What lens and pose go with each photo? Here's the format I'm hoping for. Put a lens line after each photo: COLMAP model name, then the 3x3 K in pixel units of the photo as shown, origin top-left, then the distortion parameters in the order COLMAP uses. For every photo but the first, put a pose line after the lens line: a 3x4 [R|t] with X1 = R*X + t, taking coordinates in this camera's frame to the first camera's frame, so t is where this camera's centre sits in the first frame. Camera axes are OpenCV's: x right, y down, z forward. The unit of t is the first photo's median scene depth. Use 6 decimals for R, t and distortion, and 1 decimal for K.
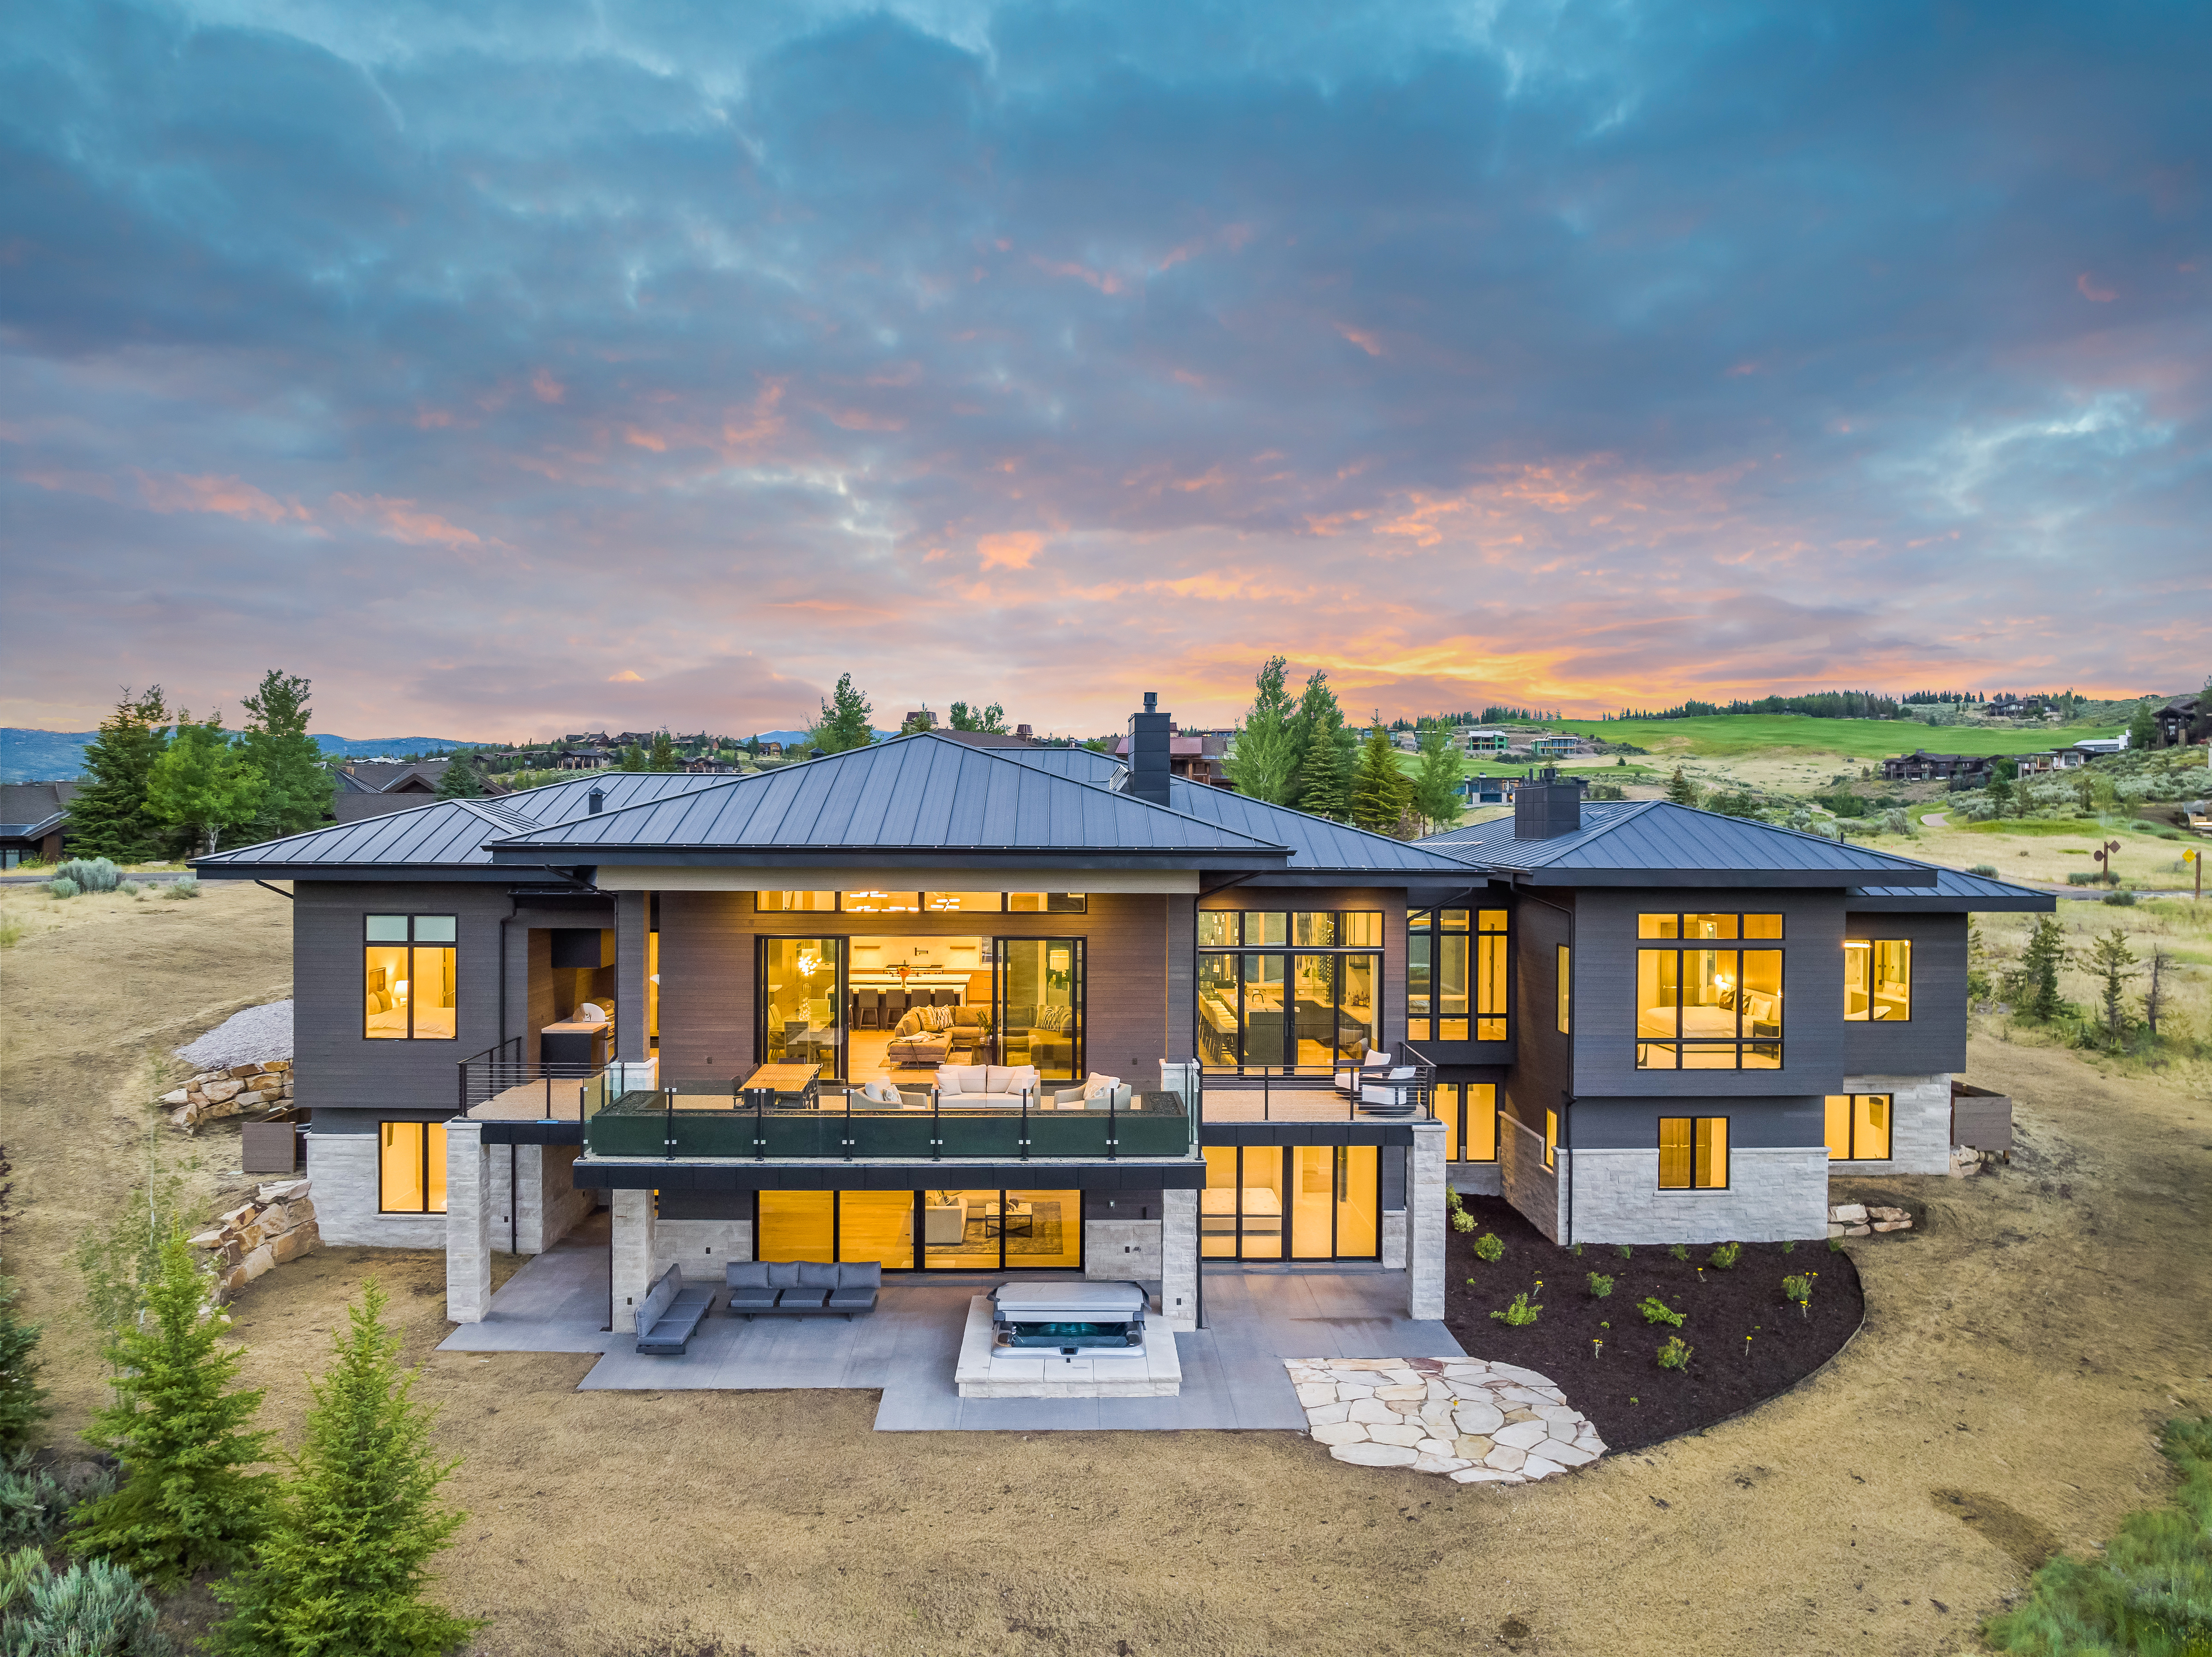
lens RADIAL K [[1557.4, 0, 1106.0], [0, 1557.4, 828.5], [0, 0, 1]] dist [-0.037206, -0.003132]
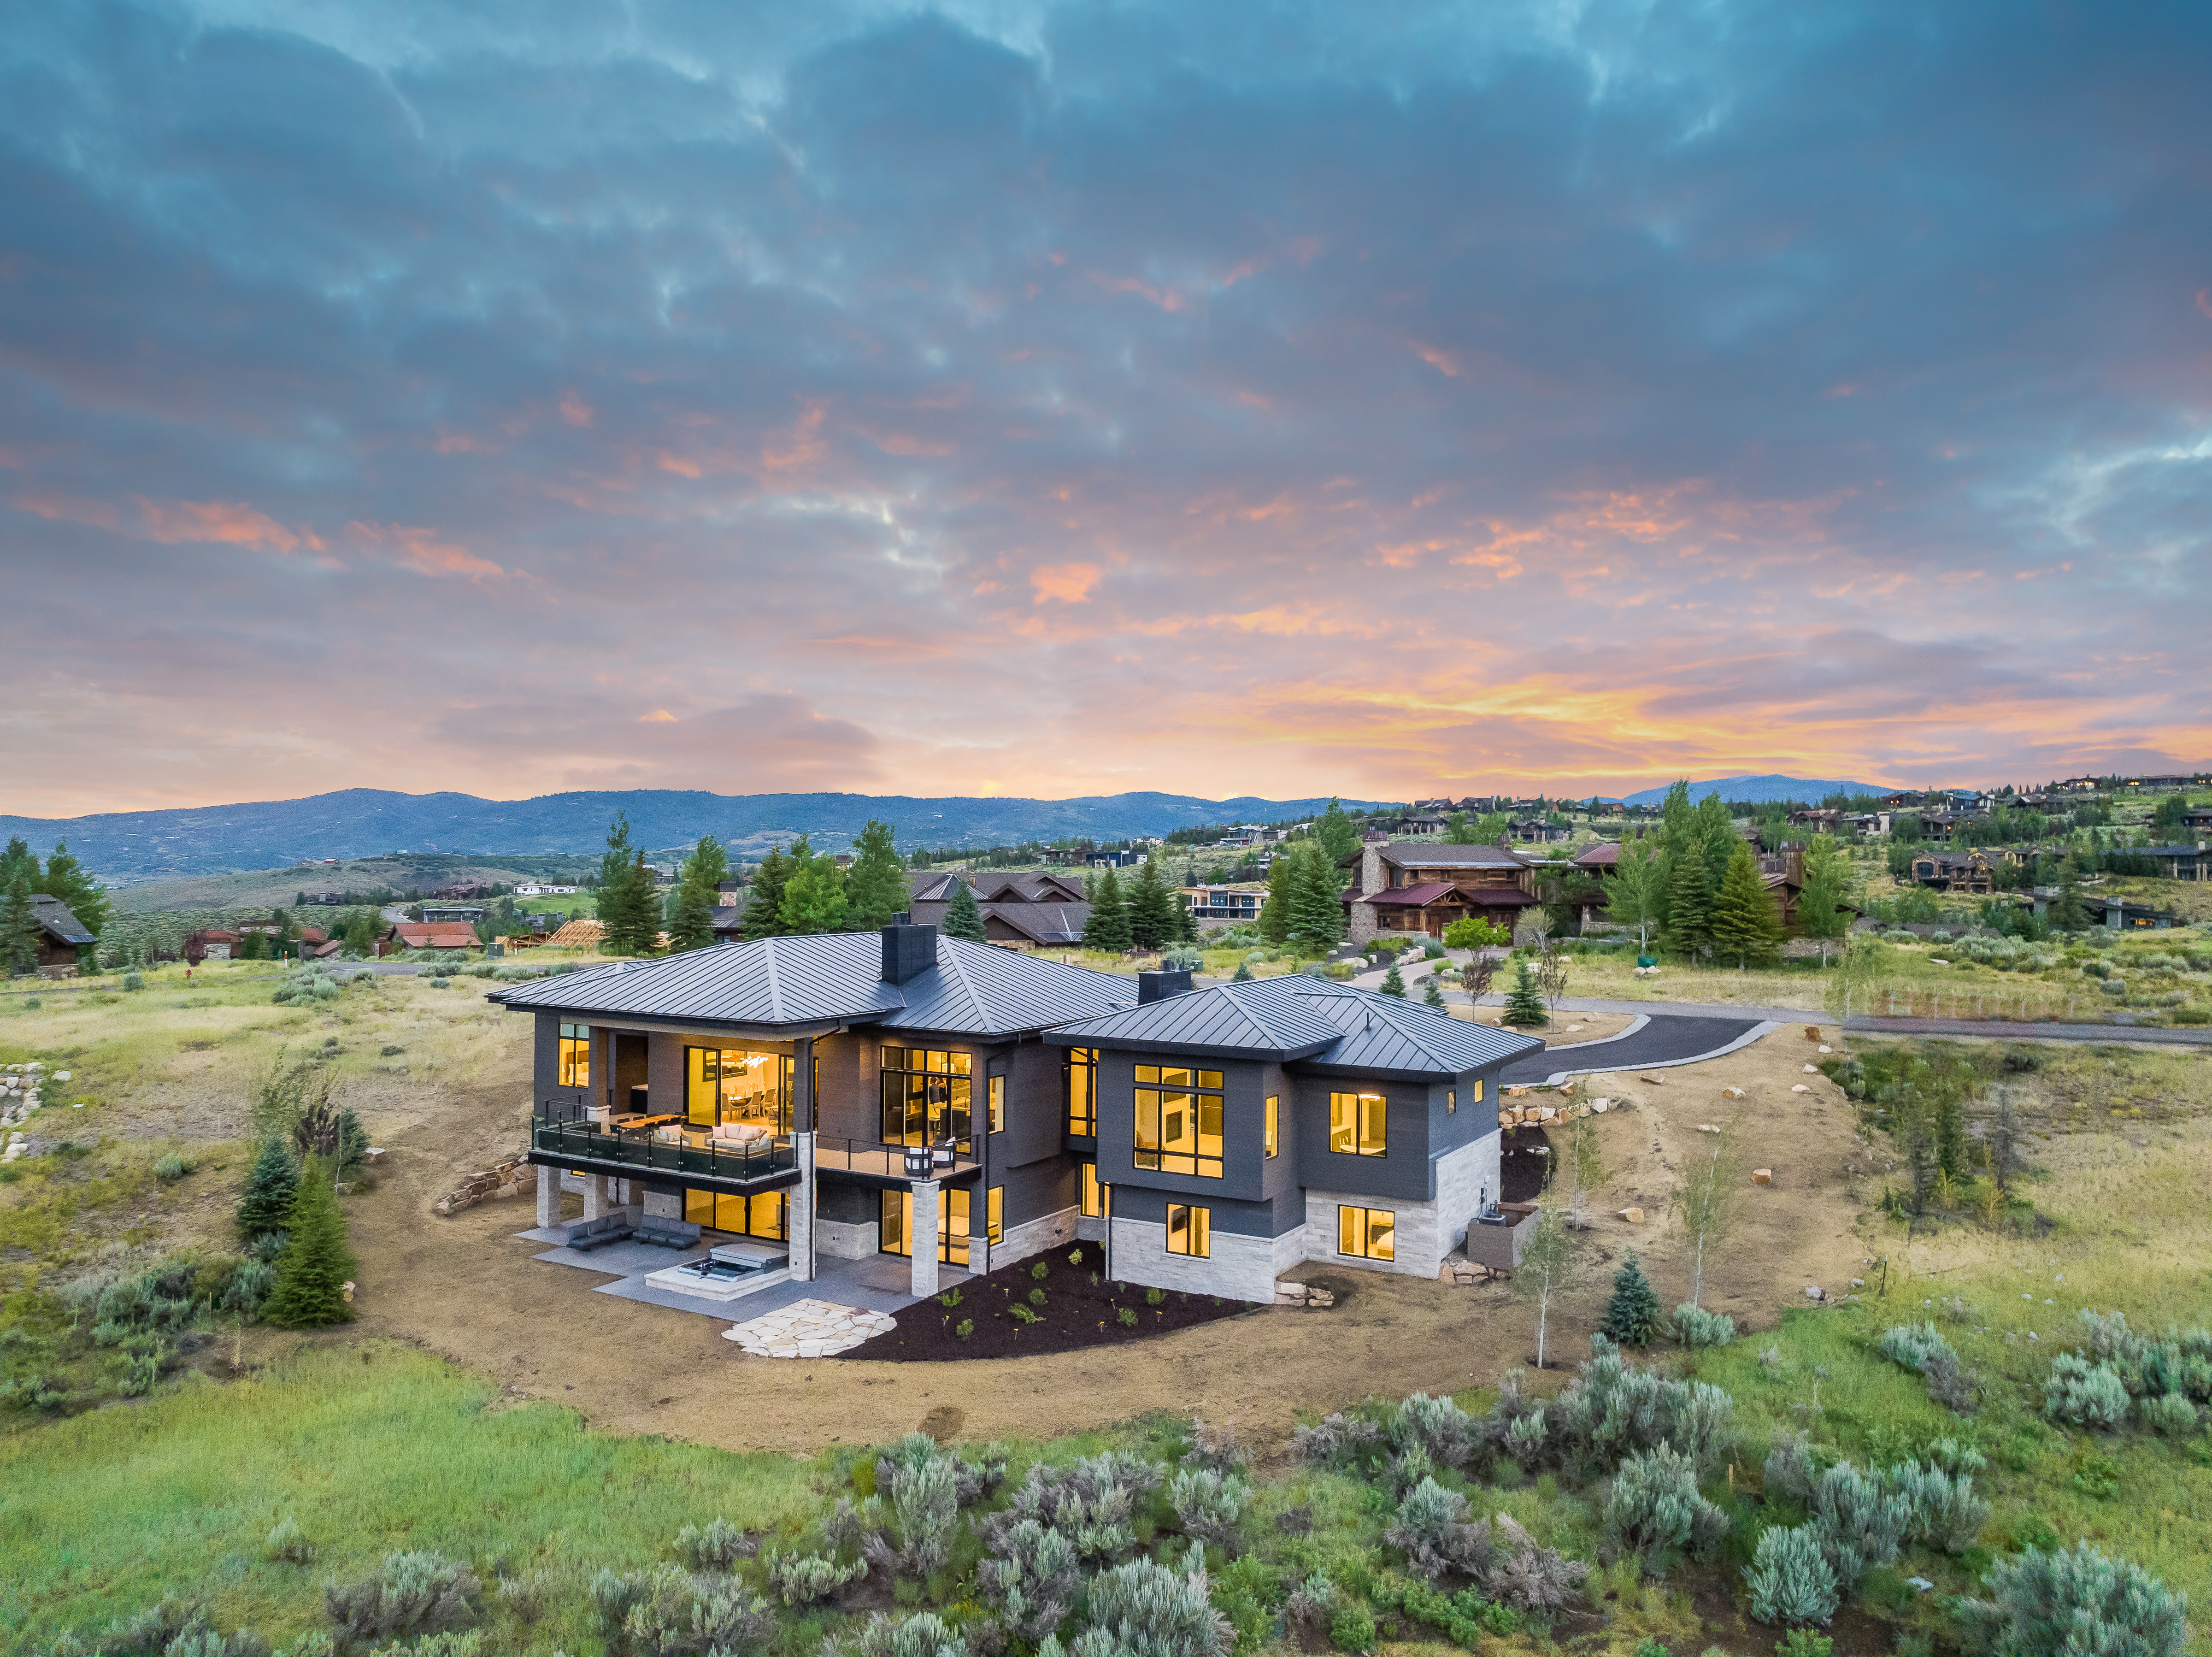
lens RADIAL K [[1557.4, 0, 1106.0], [0, 1557.4, 828.5], [0, 0, 1]] dist [-0.037206, -0.003132]
pose [[0.845549, -0.013052, -0.533739, 1.111679], [-0.005633, 0.999427, -0.033364, -0.122931], [0.533868, 0.031217, 0.844991, -0.303136]]
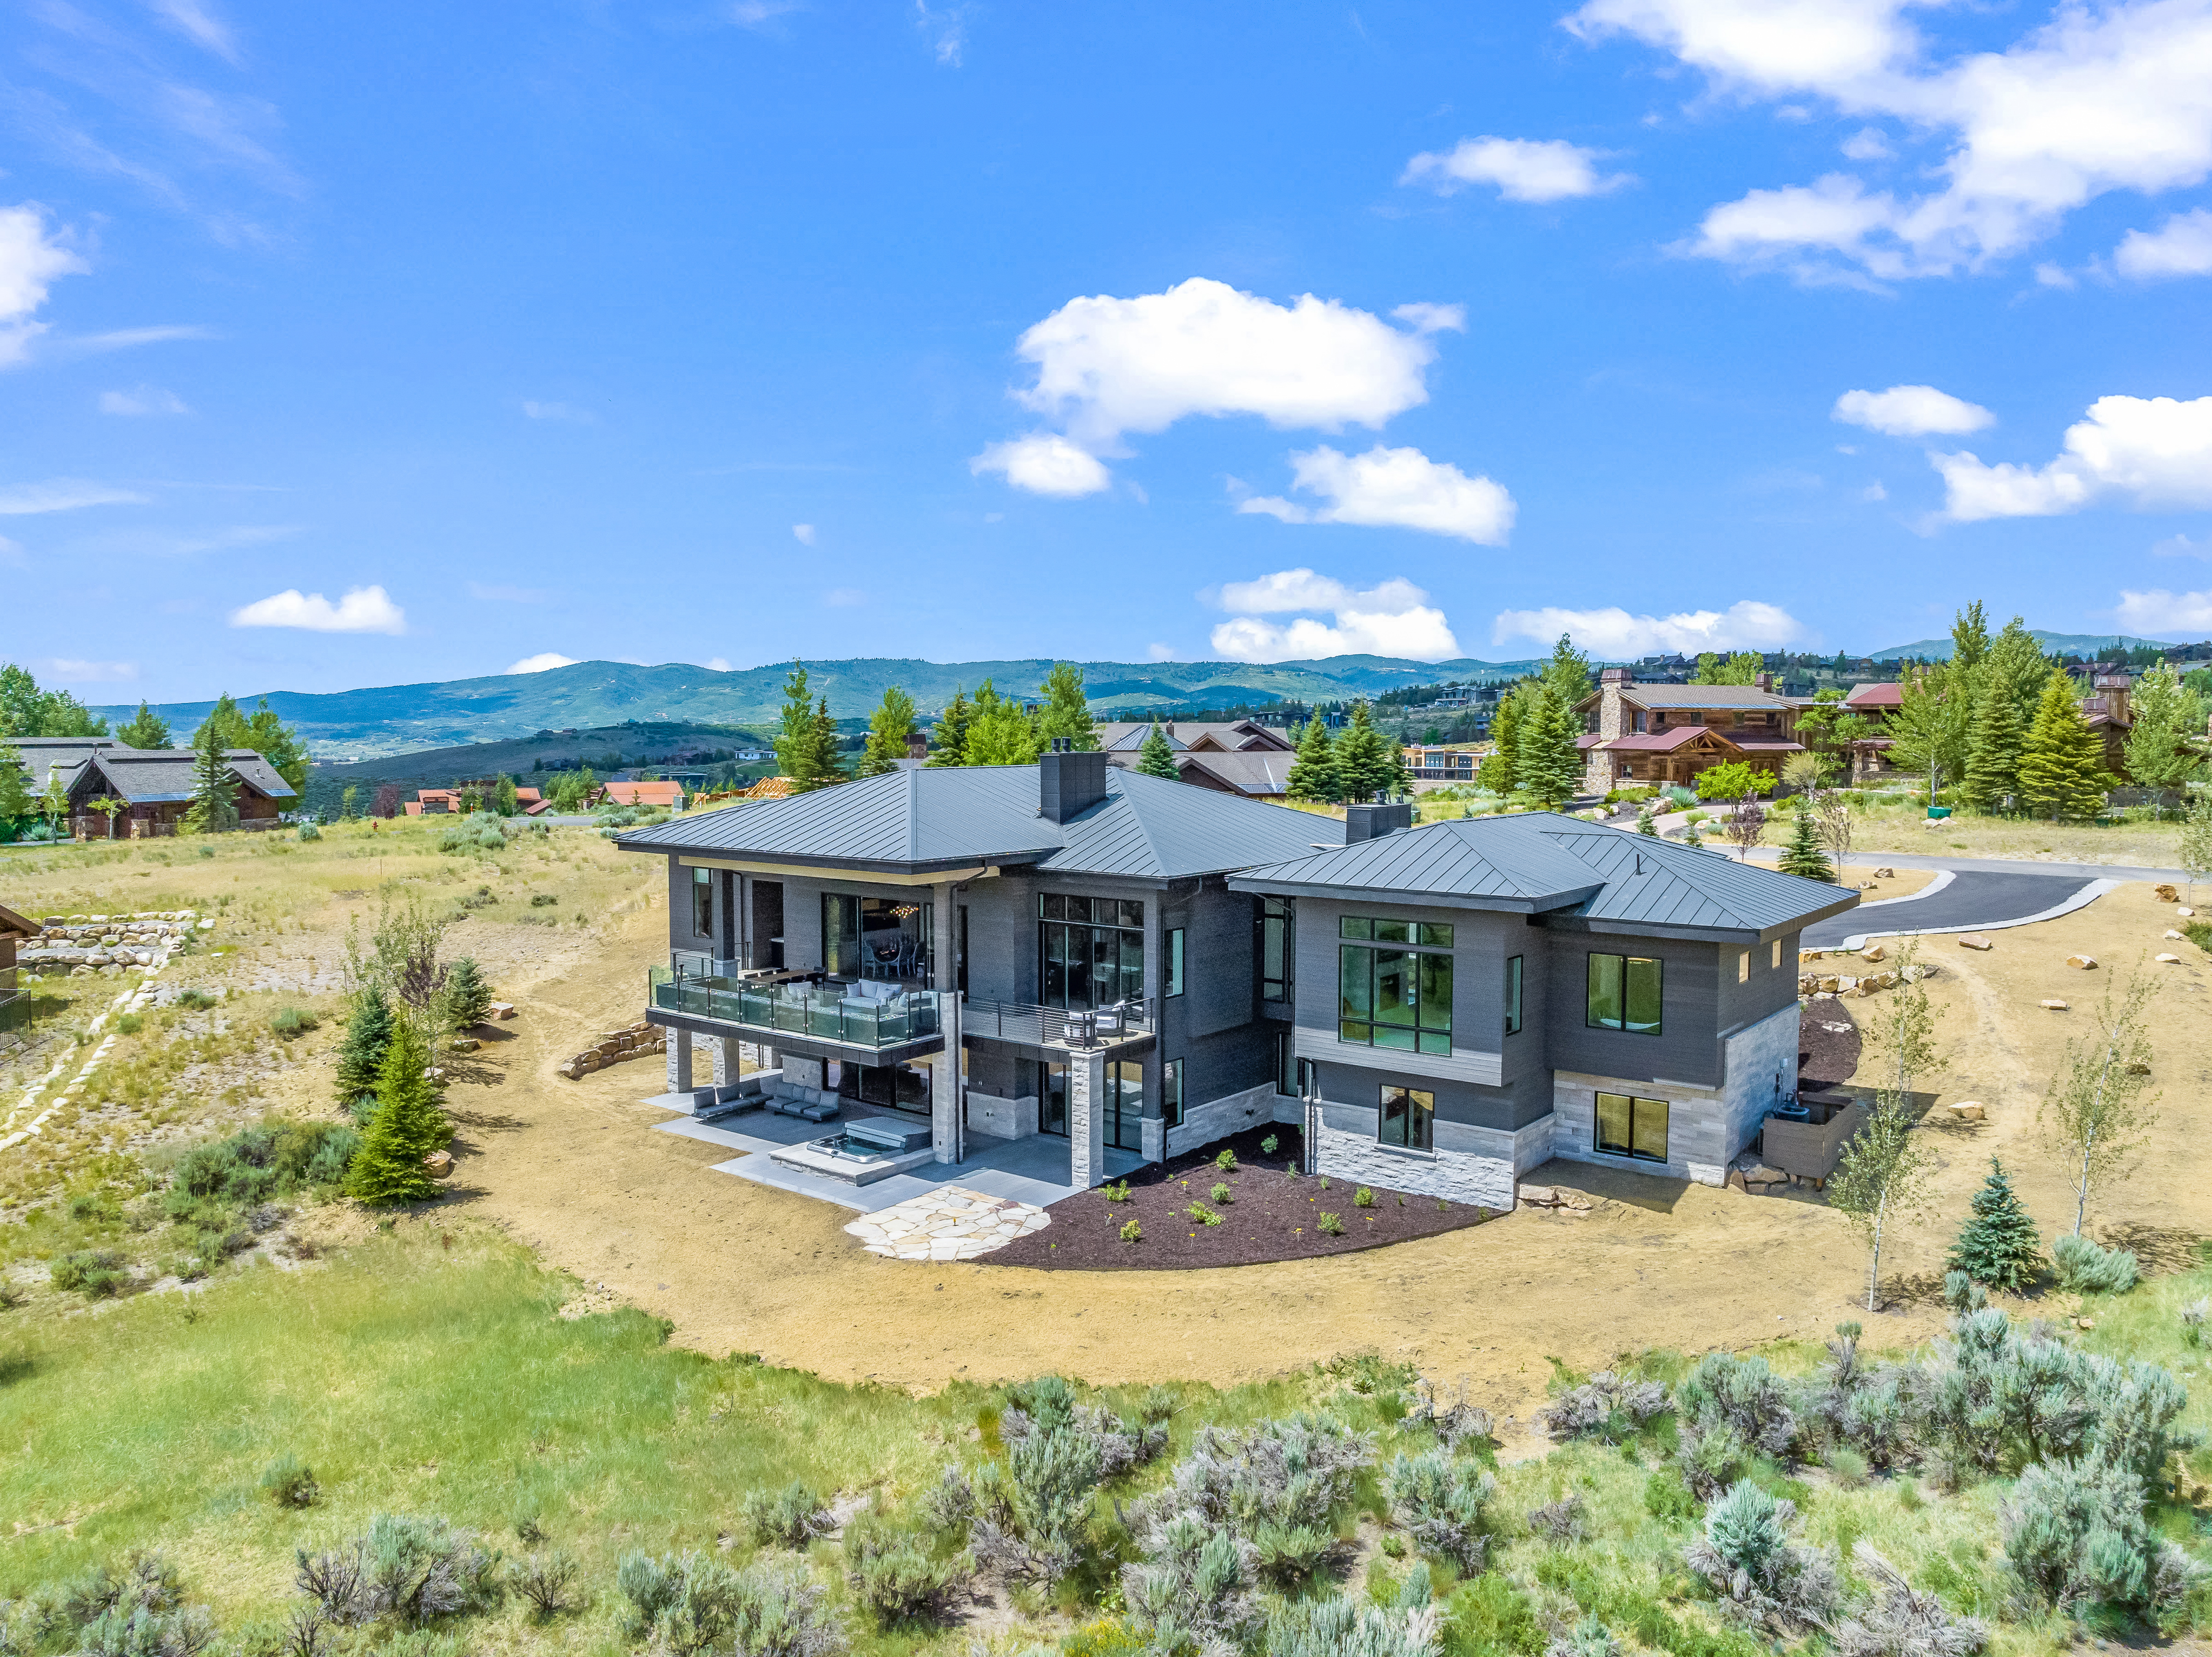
lens RADIAL K [[1557.4, 0, 1106.0], [0, 1557.4, 828.5], [0, 0, 1]] dist [-0.037206, -0.003132]
pose [[0.766199, 0.034842, -0.641658, 0.972238], [-0.000794, 0.998580, 0.053275, -0.079328], [0.642603, -0.040309, 0.765138, -0.065716]]
